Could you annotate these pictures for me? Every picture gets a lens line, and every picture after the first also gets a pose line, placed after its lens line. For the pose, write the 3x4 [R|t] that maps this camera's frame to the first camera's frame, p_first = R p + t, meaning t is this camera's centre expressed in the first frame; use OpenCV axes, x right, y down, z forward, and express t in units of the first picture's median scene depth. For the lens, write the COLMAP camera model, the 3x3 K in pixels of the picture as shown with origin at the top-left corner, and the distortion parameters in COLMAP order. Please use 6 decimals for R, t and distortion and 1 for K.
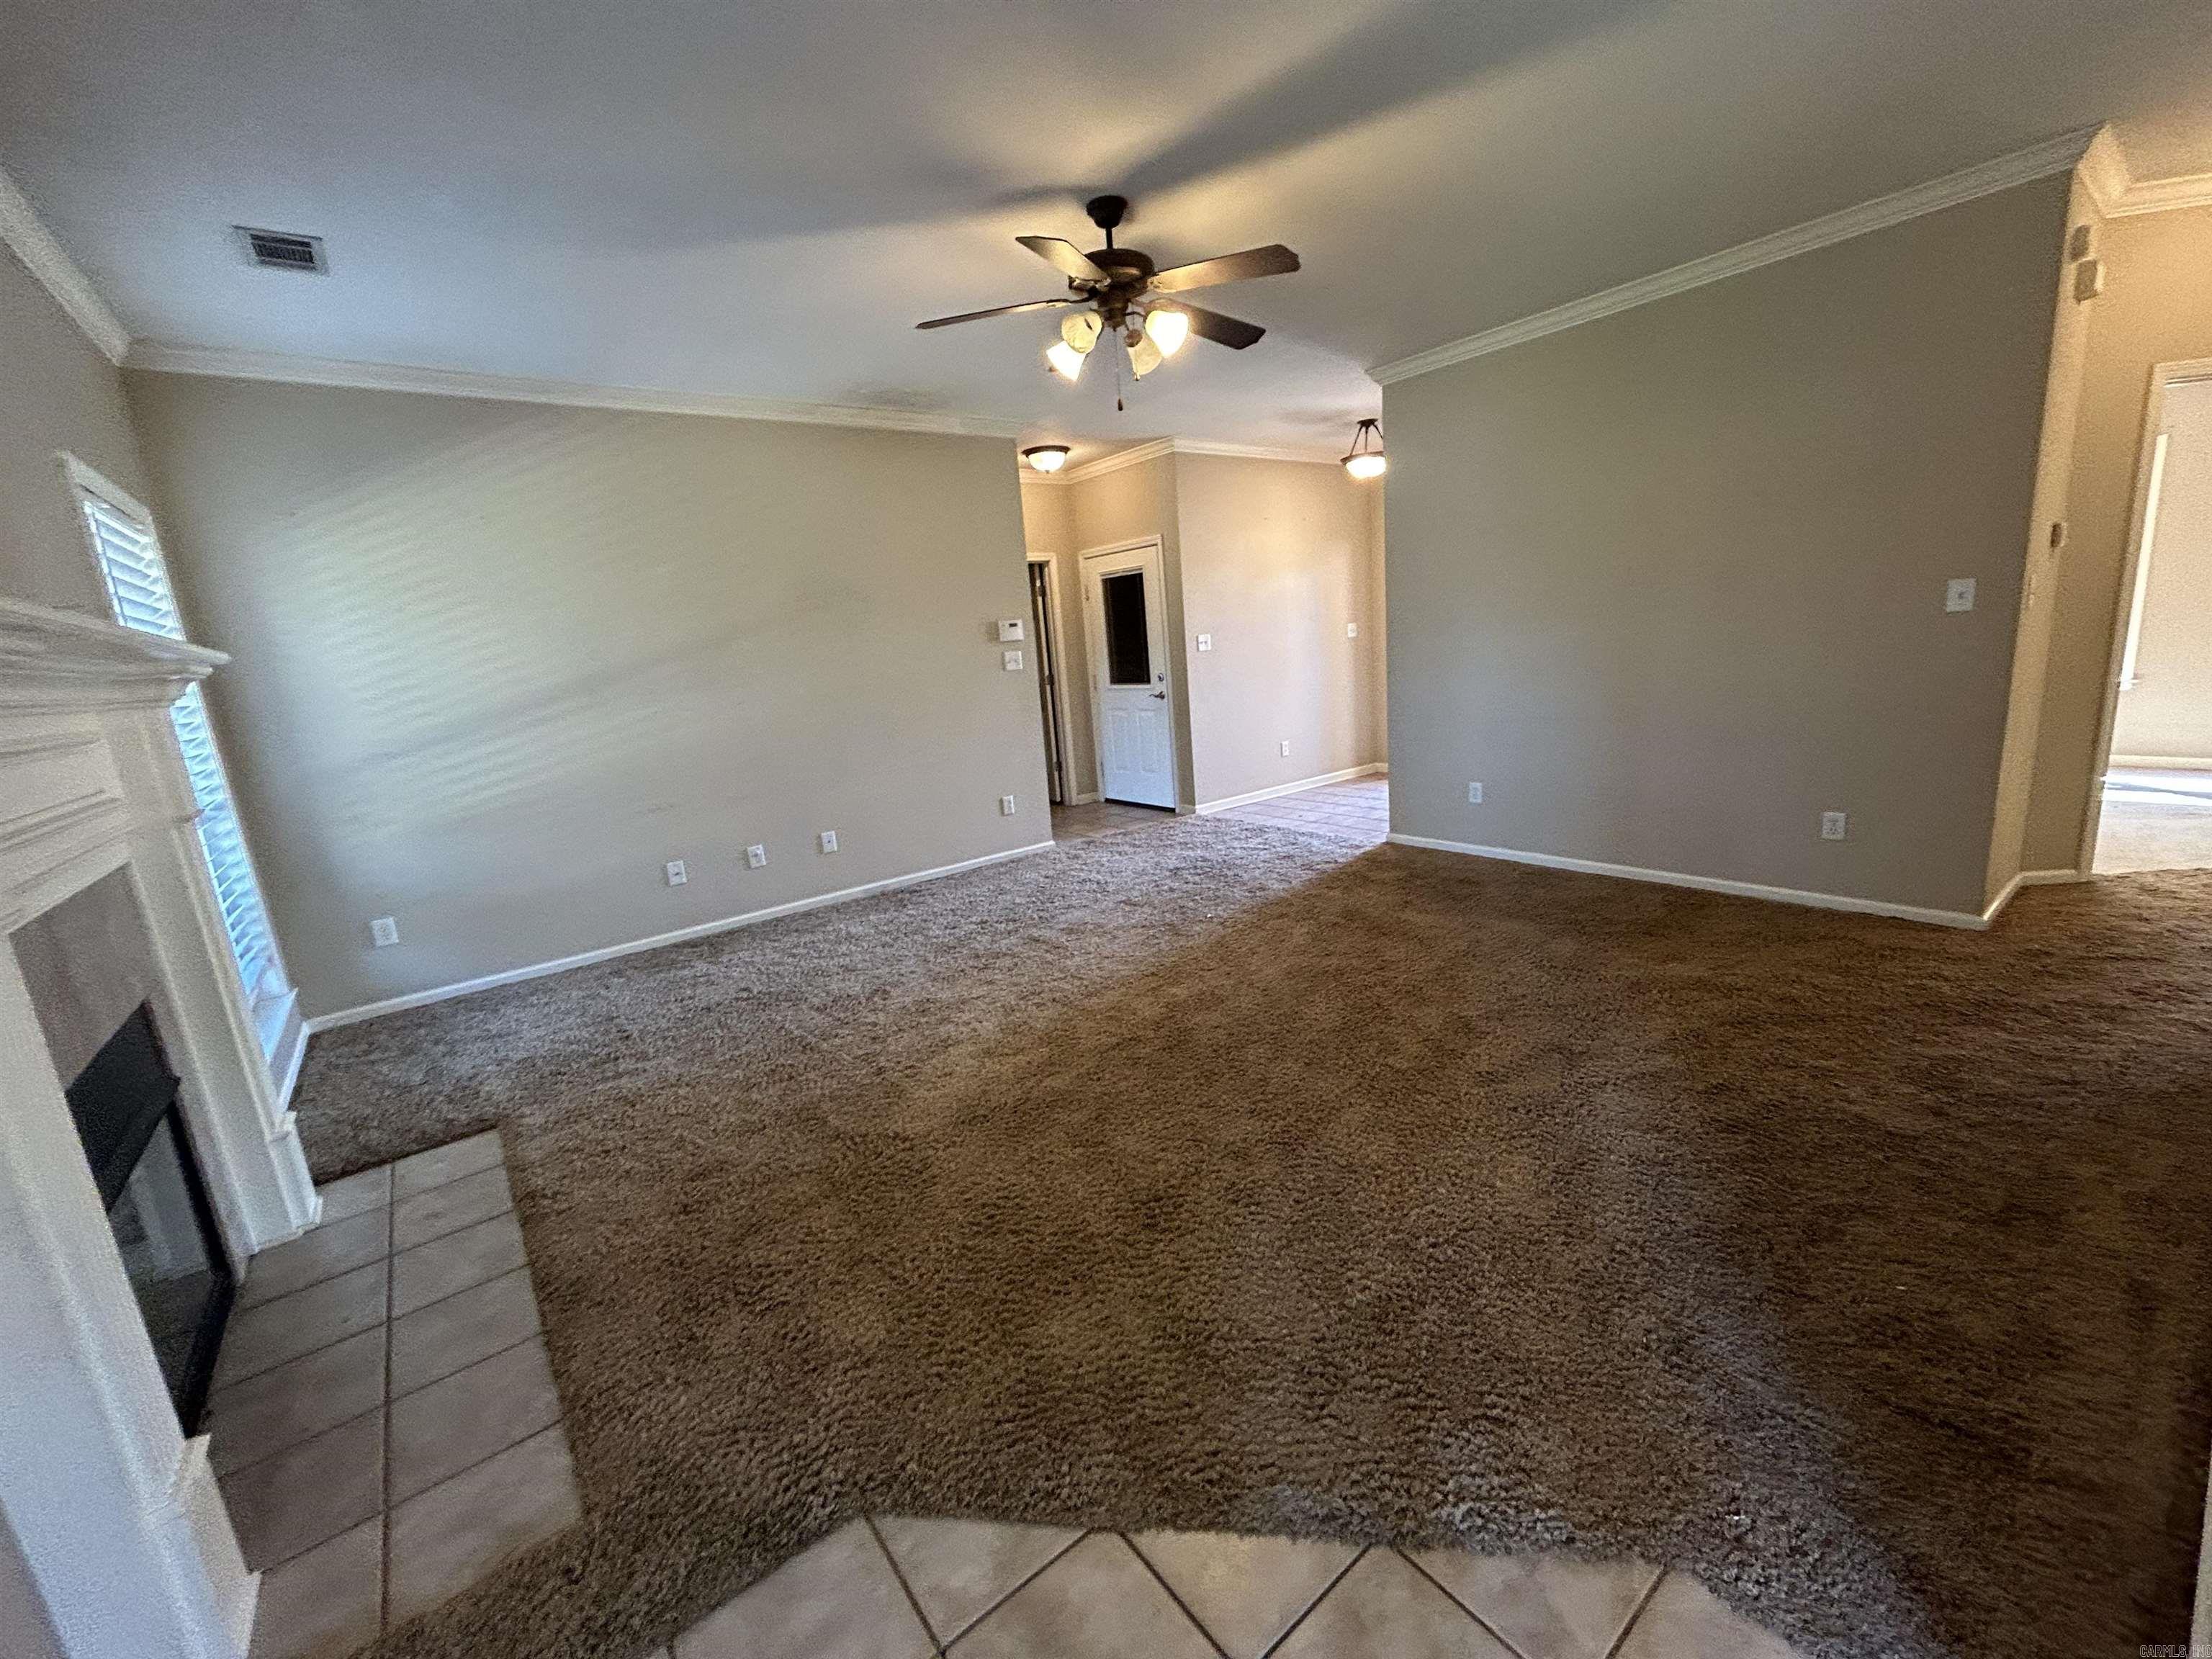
lens RADIAL K [[890.4, 0, 1102.3], [0, 890.4, 824.1], [0, 0, 1]] dist [-0.000618, 0.000366]
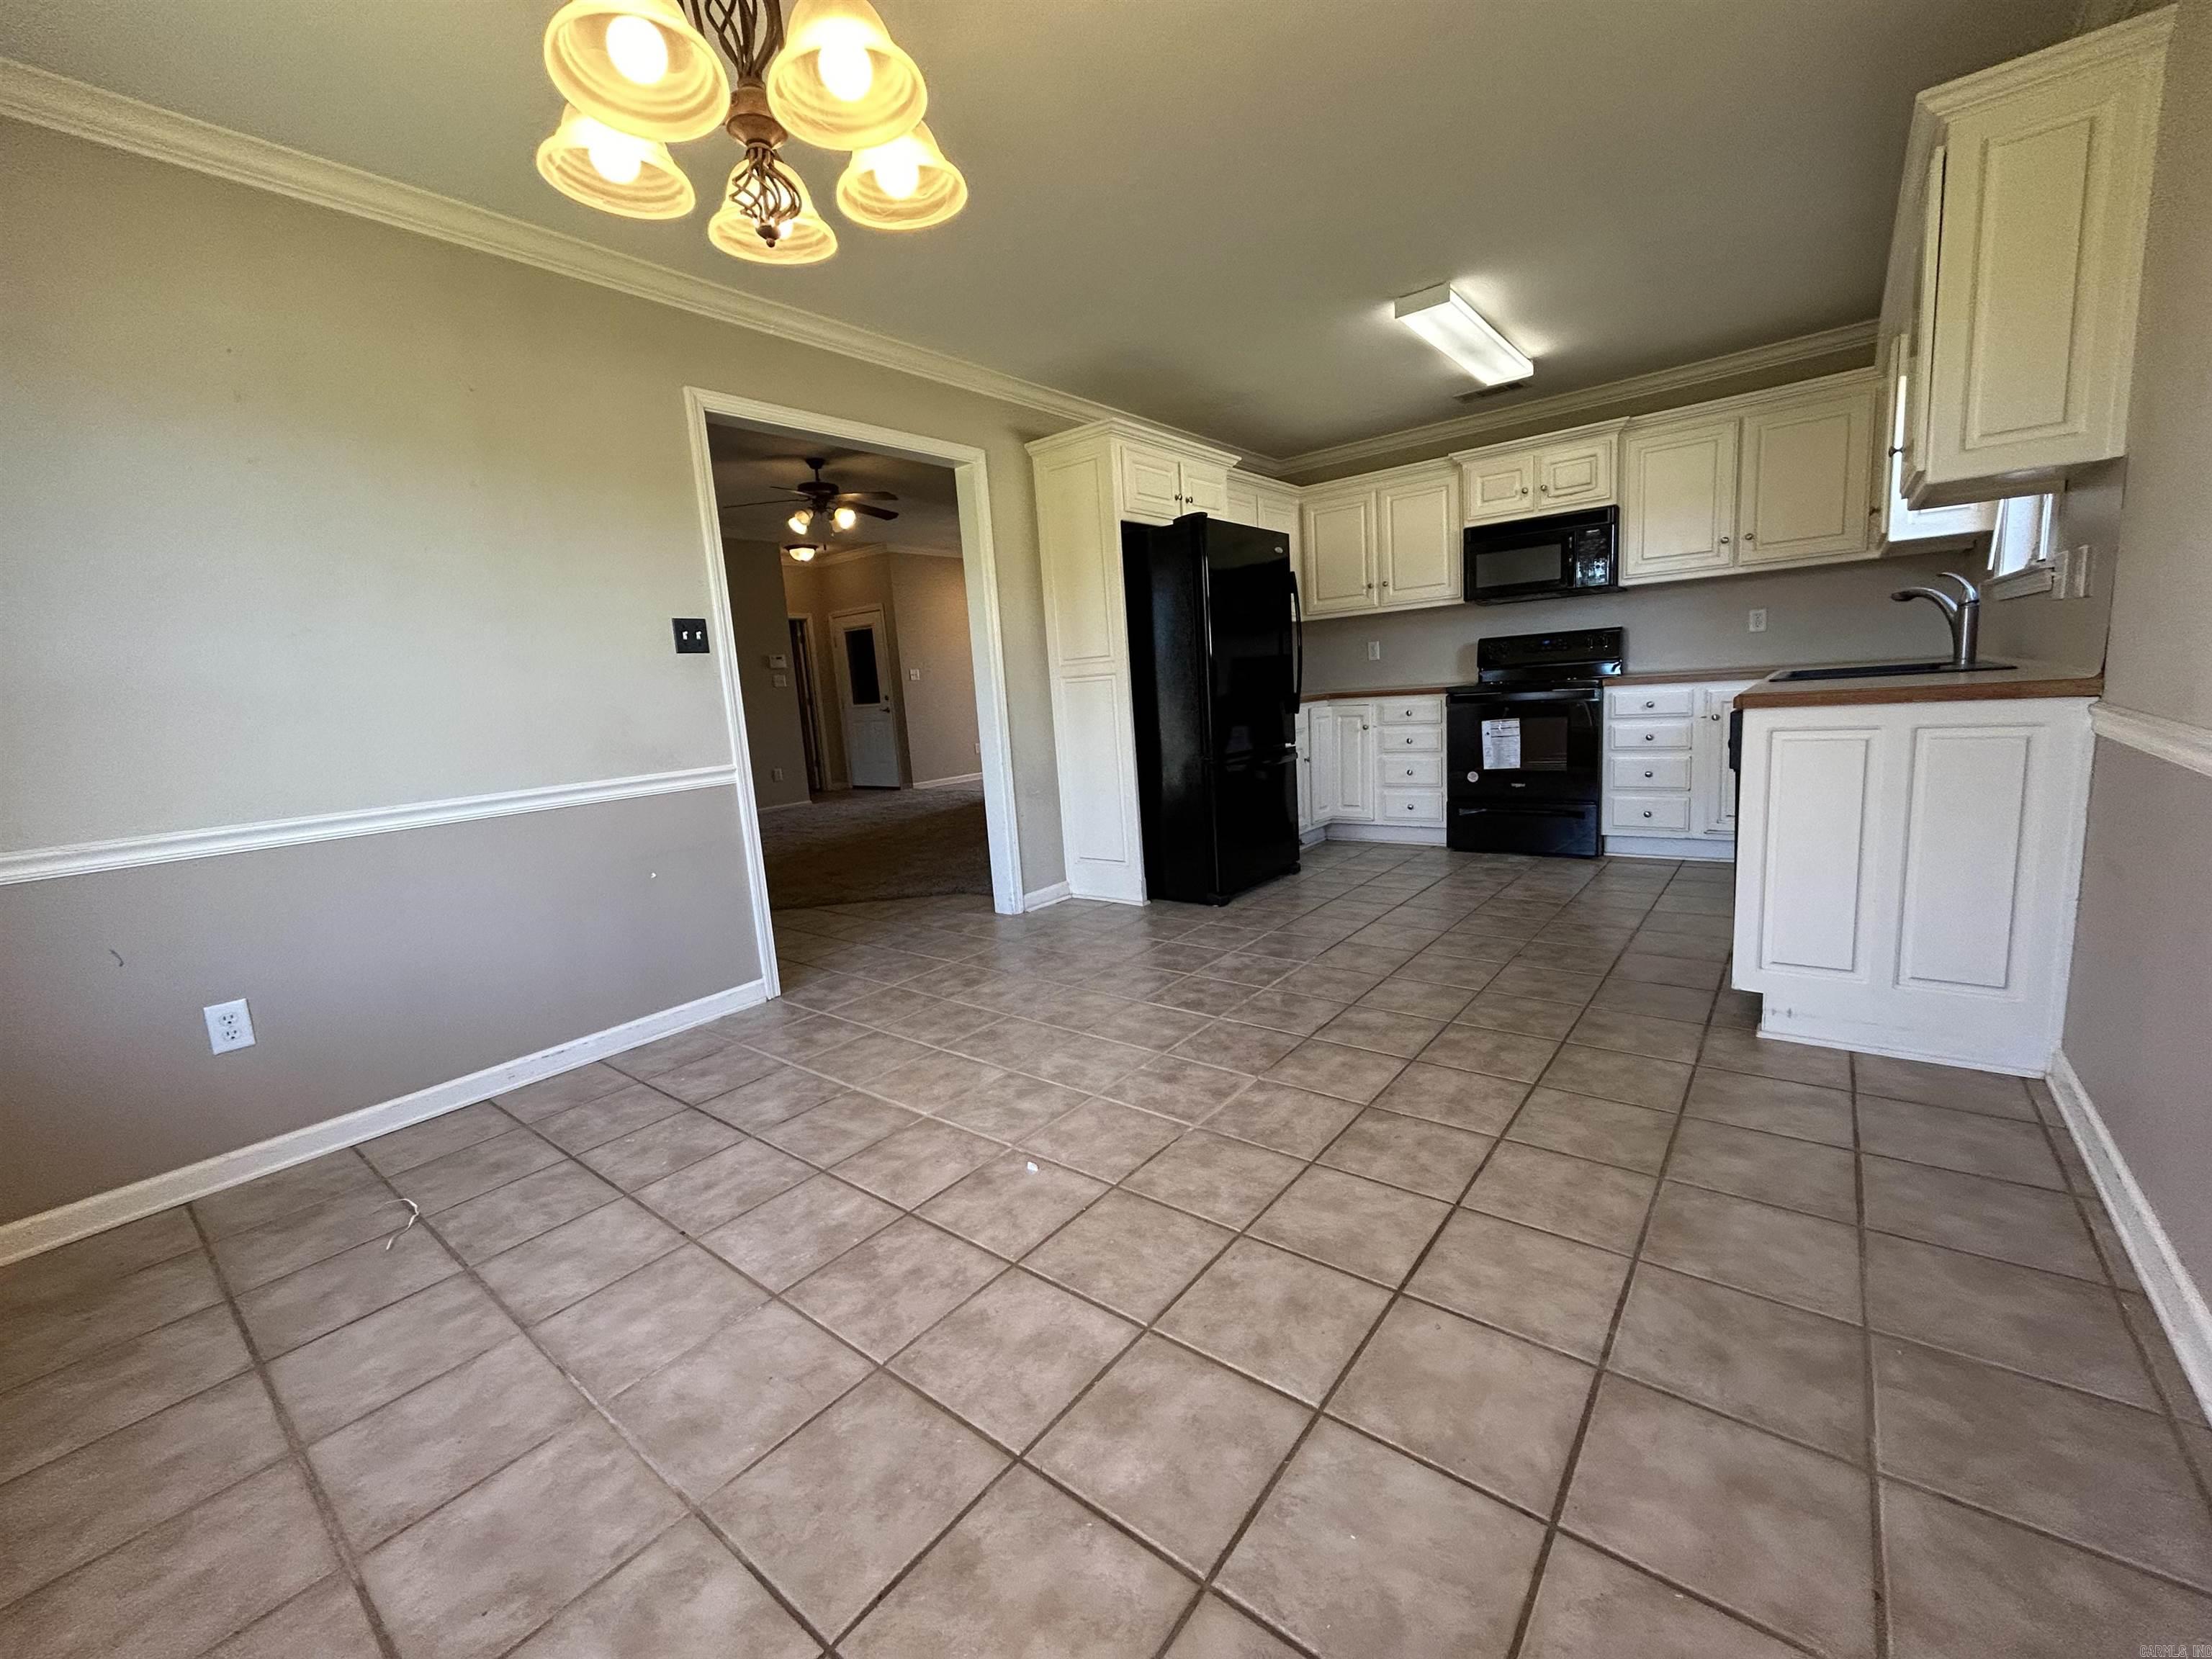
lens RADIAL K [[890.4, 0, 1106.3], [0, 890.4, 818.6], [0, 0, 1]] dist [-0.000618, 0.000366]
pose [[0.971034, -0.023684, 0.237765, 0.189750], [0.041787, 0.996573, -0.071391, 0.462891], [-0.235259, 0.079258, 0.968696, -1.496854]]
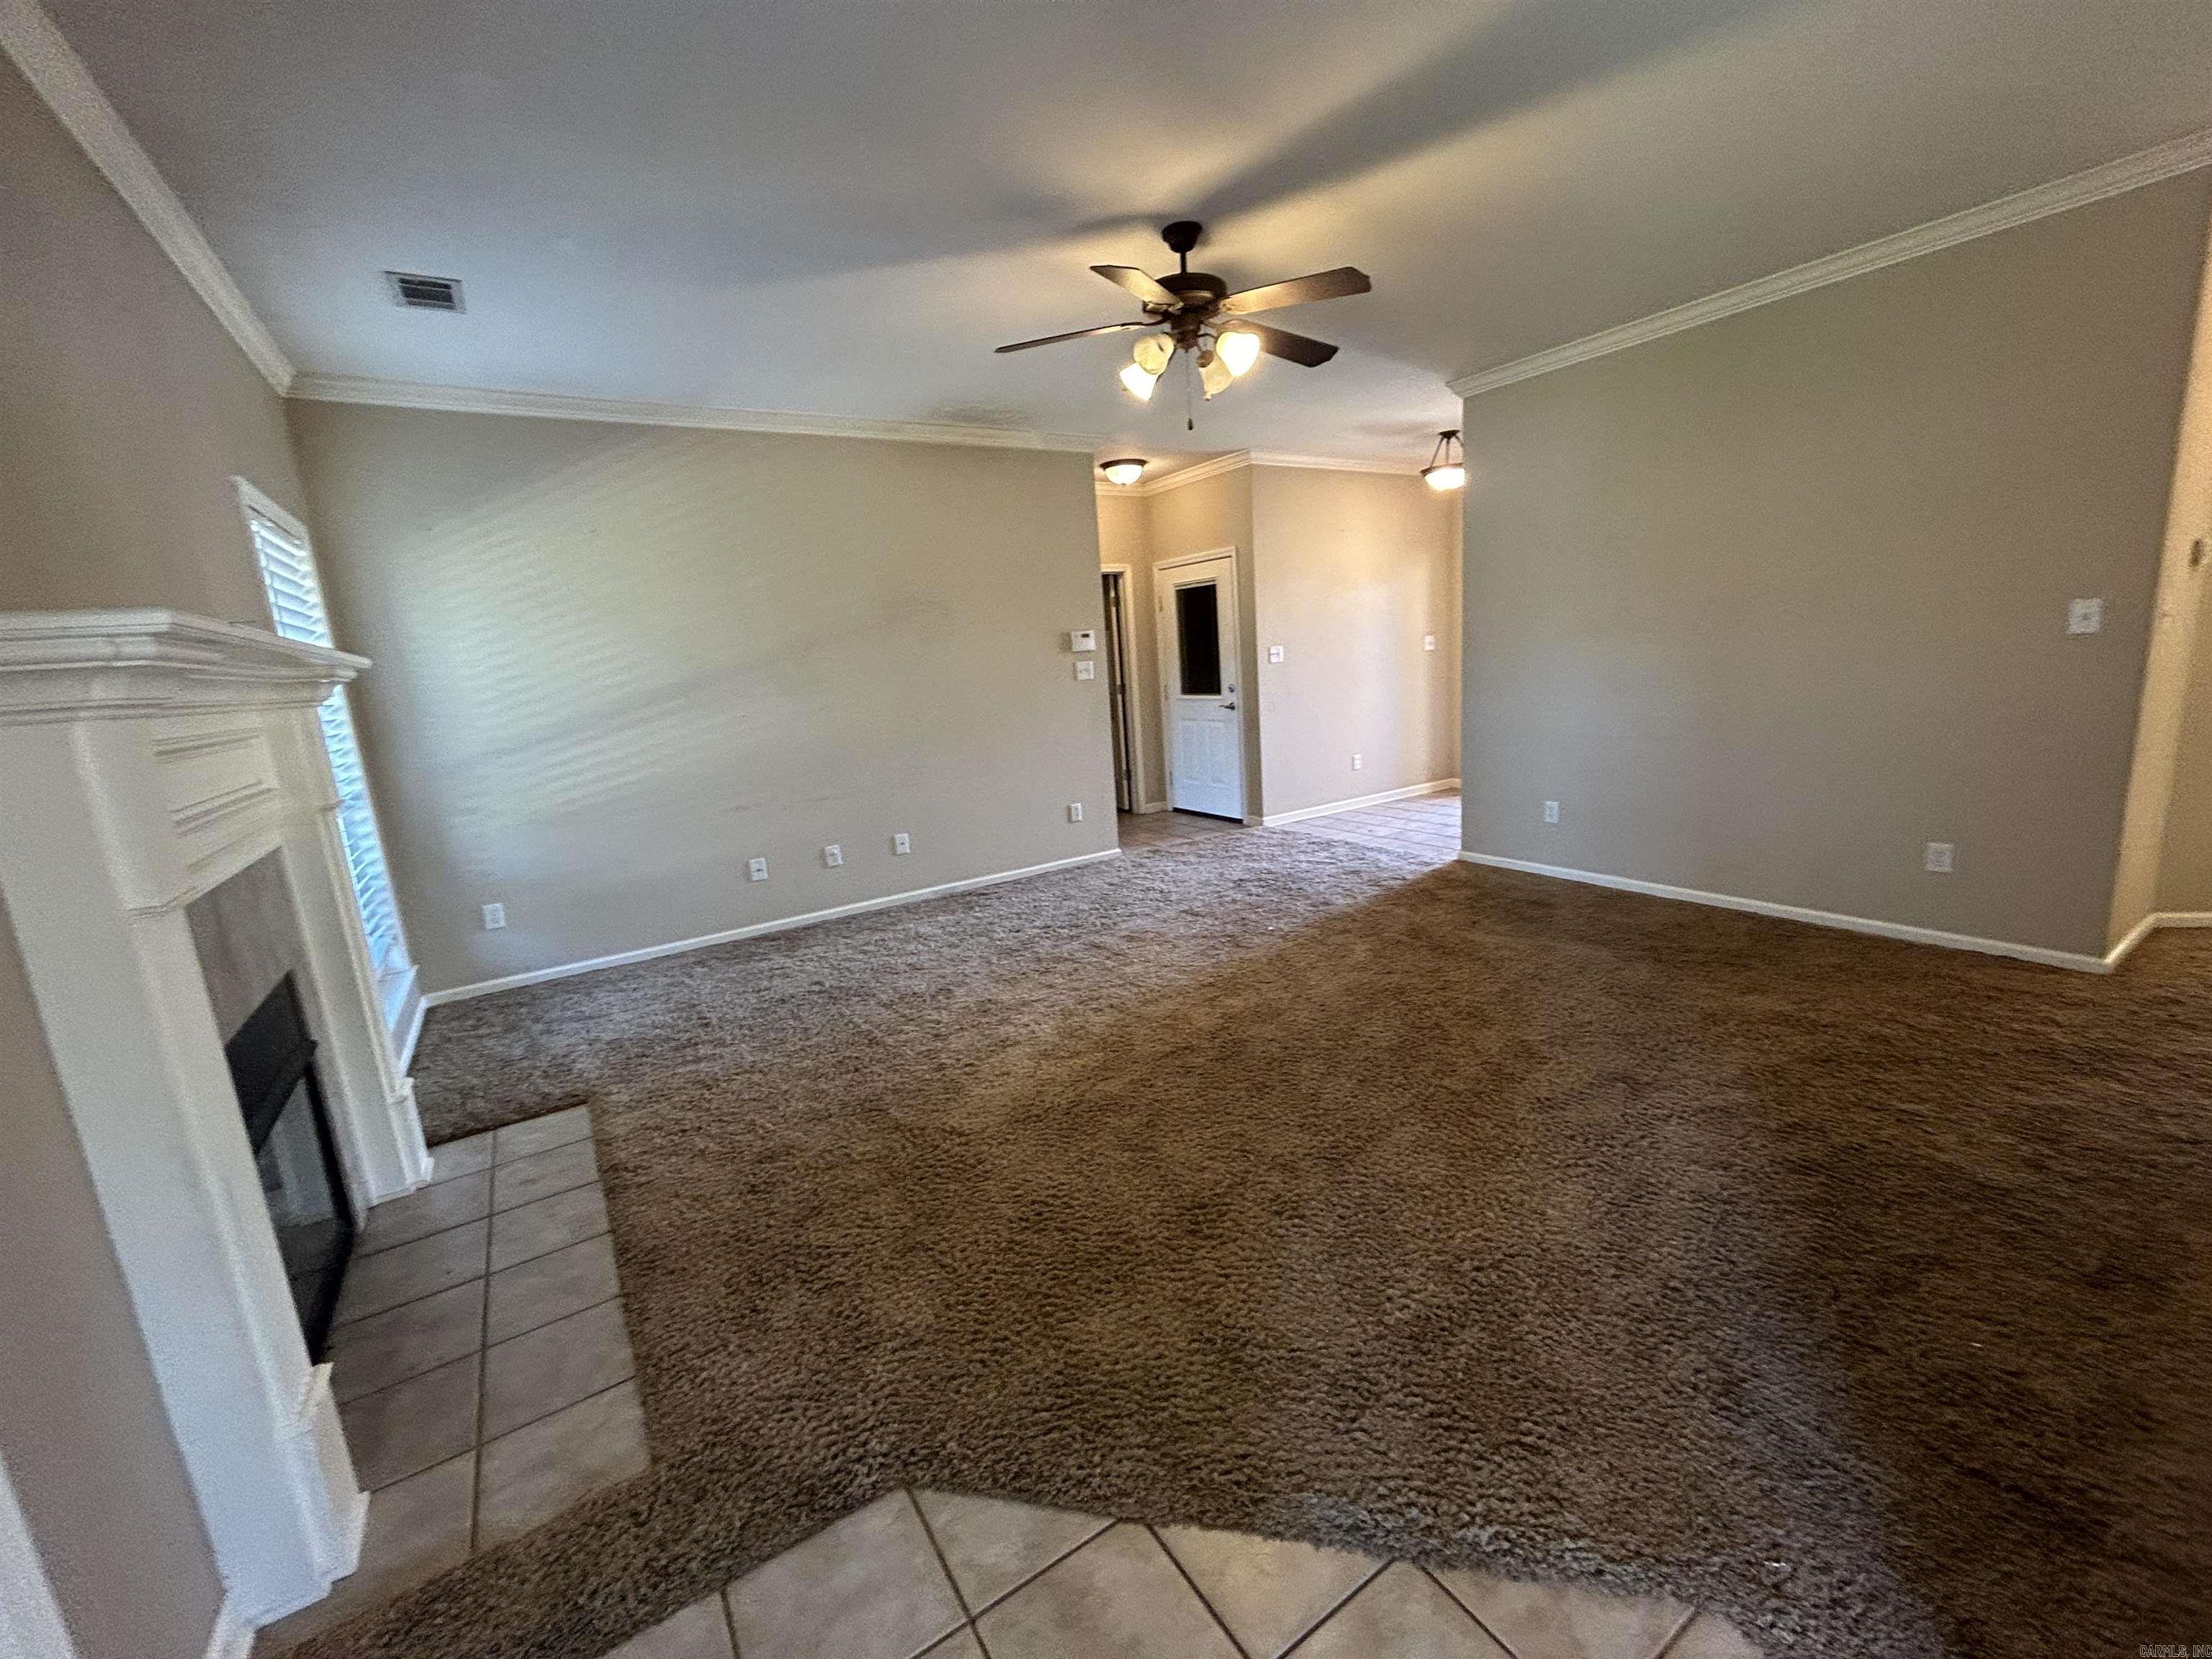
lens RADIAL K [[890.4, 0, 1102.5], [0, 890.4, 823.3], [0, 0, 1]] dist [-0.000618, 0.000366]
pose [[0.996388, 0.026610, -0.080643, 0.017323], [-0.027340, 0.999595, -0.007958, -0.004014], [0.080399, 0.010134, 0.996711, -0.023374]]
